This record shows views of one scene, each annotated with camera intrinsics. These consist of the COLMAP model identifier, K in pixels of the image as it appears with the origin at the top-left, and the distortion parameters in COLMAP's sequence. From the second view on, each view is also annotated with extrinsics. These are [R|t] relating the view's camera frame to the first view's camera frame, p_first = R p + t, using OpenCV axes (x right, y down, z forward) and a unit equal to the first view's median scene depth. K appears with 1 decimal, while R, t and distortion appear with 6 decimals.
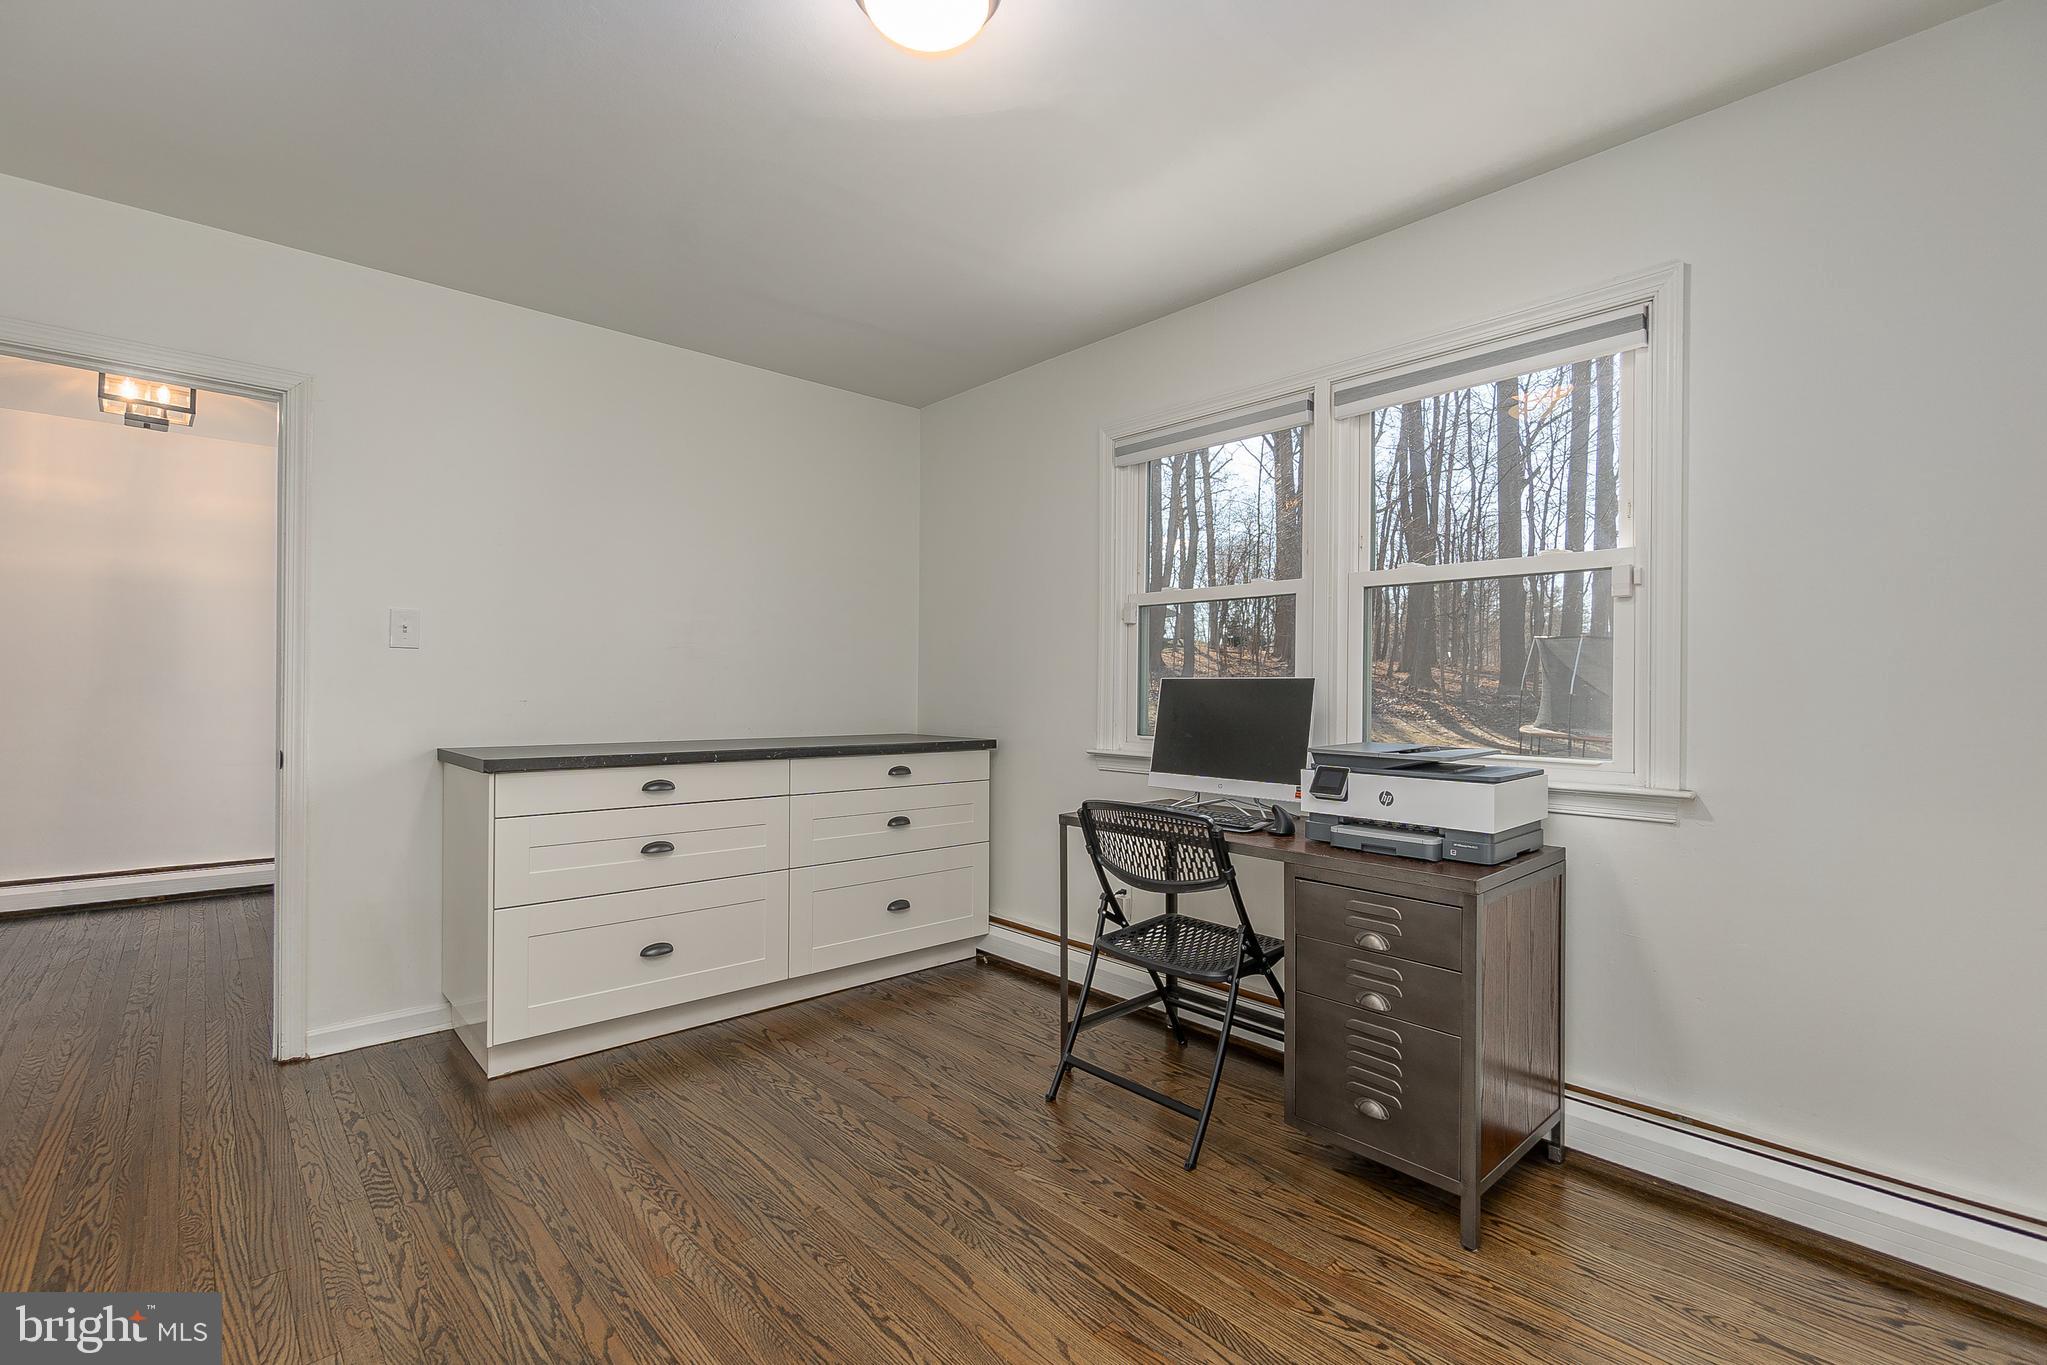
lens RADIAL K [[910.7, 0, 1005.1], [0, 910.7, 691.3], [0, 0, 1]] dist [-0.000581, 0.000383]
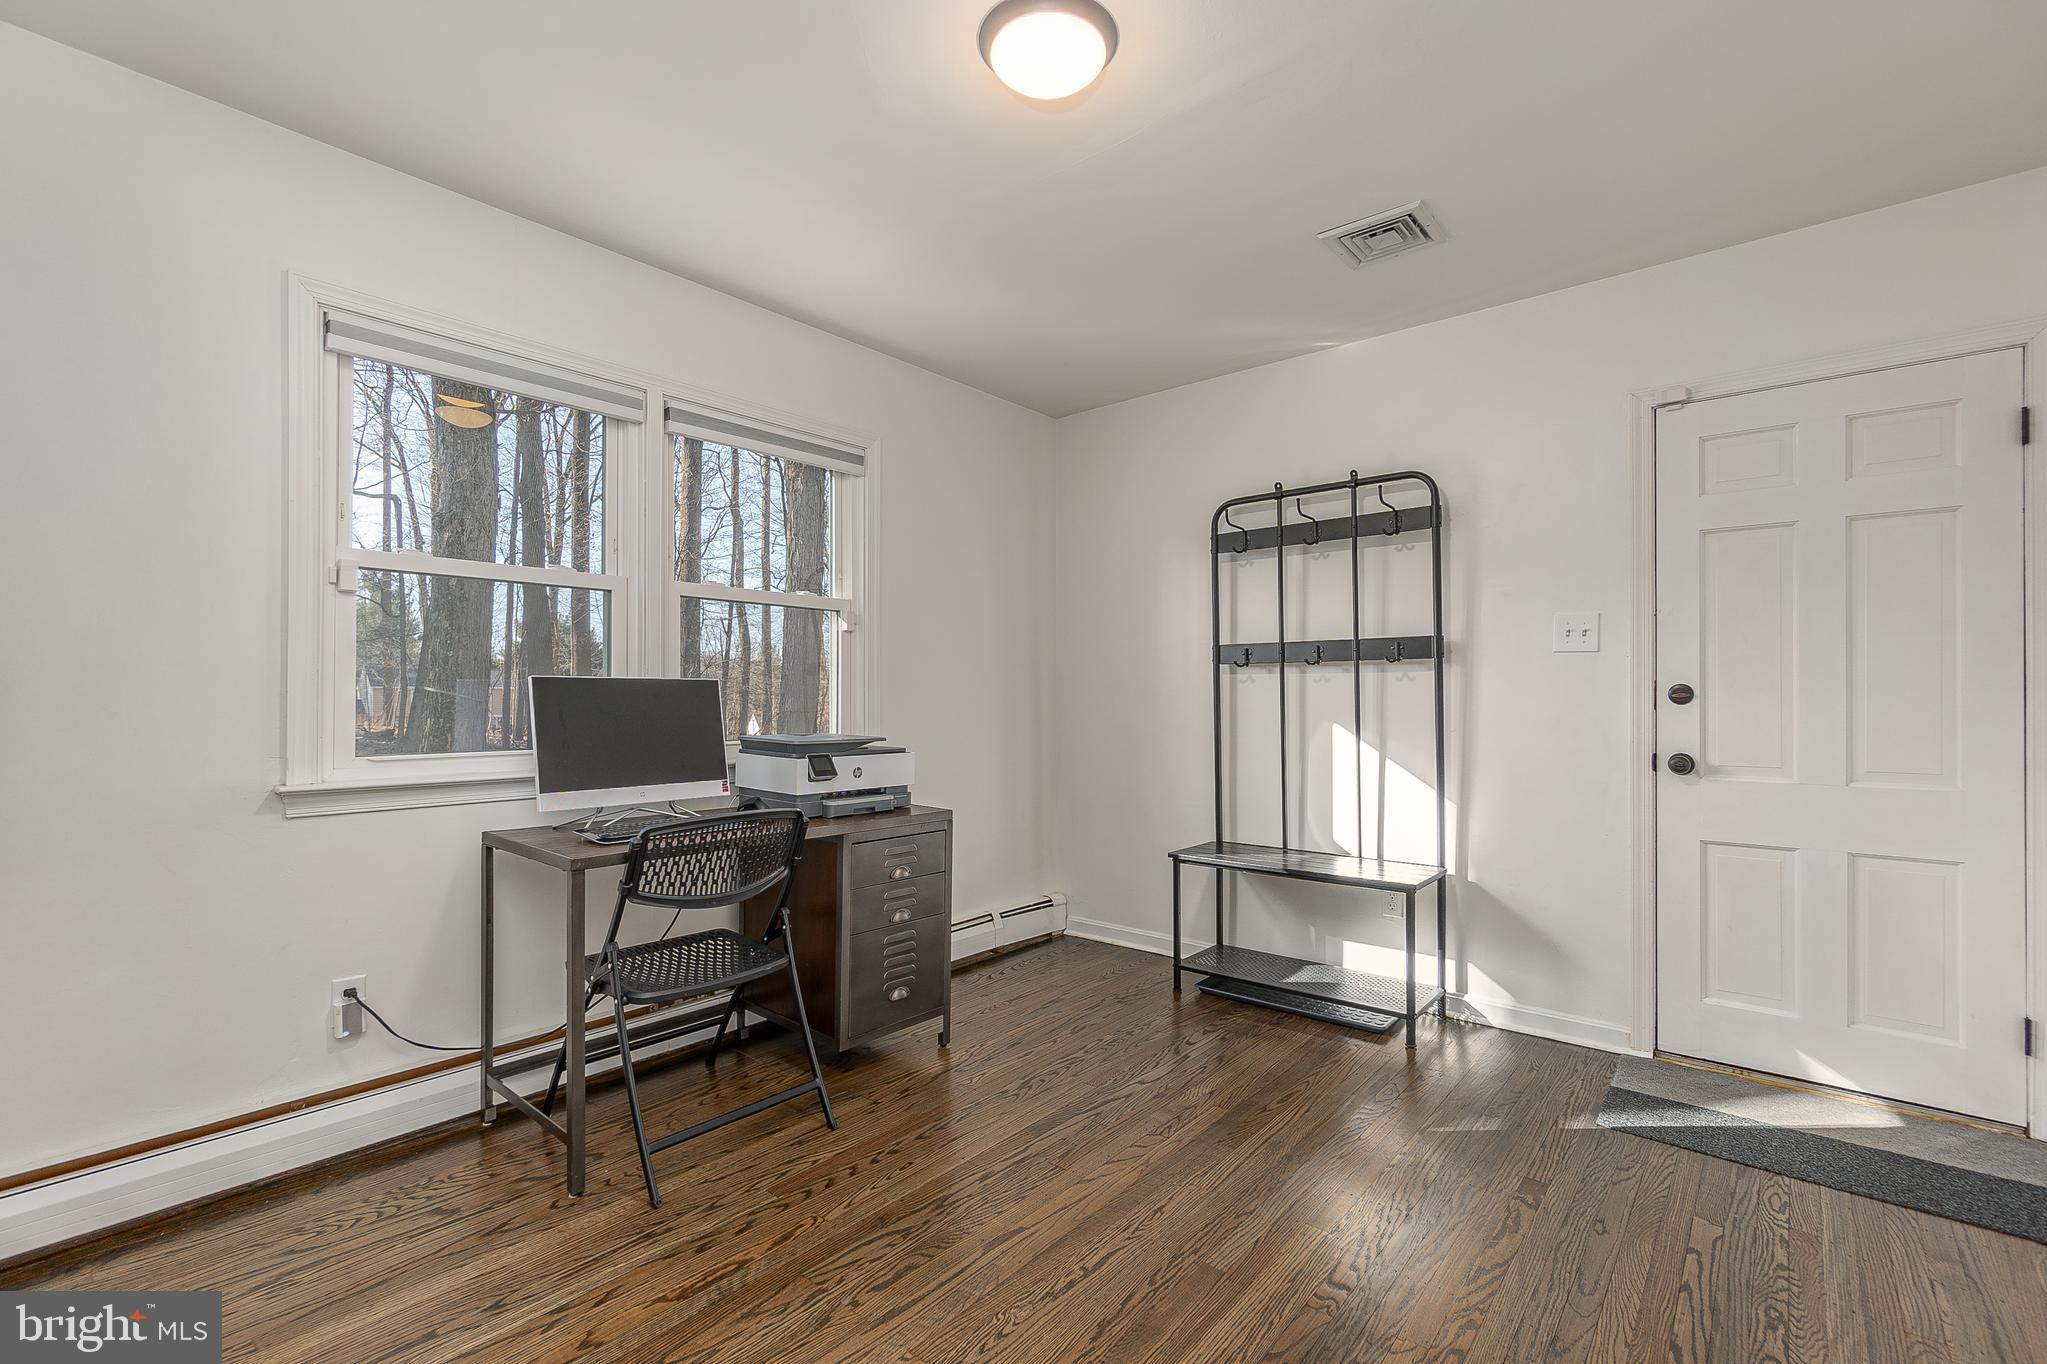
lens RADIAL K [[910.7, 0, 1005.1], [0, 910.7, 690.8], [0, 0, 1]] dist [-0.000581, 0.000383]
pose [[-0.121895, -0.005529, 0.992528, -0.915311], [-0.001691, 0.999984, 0.005363, -0.009347], [-0.992542, -0.001025, -0.121902, 0.934116]]
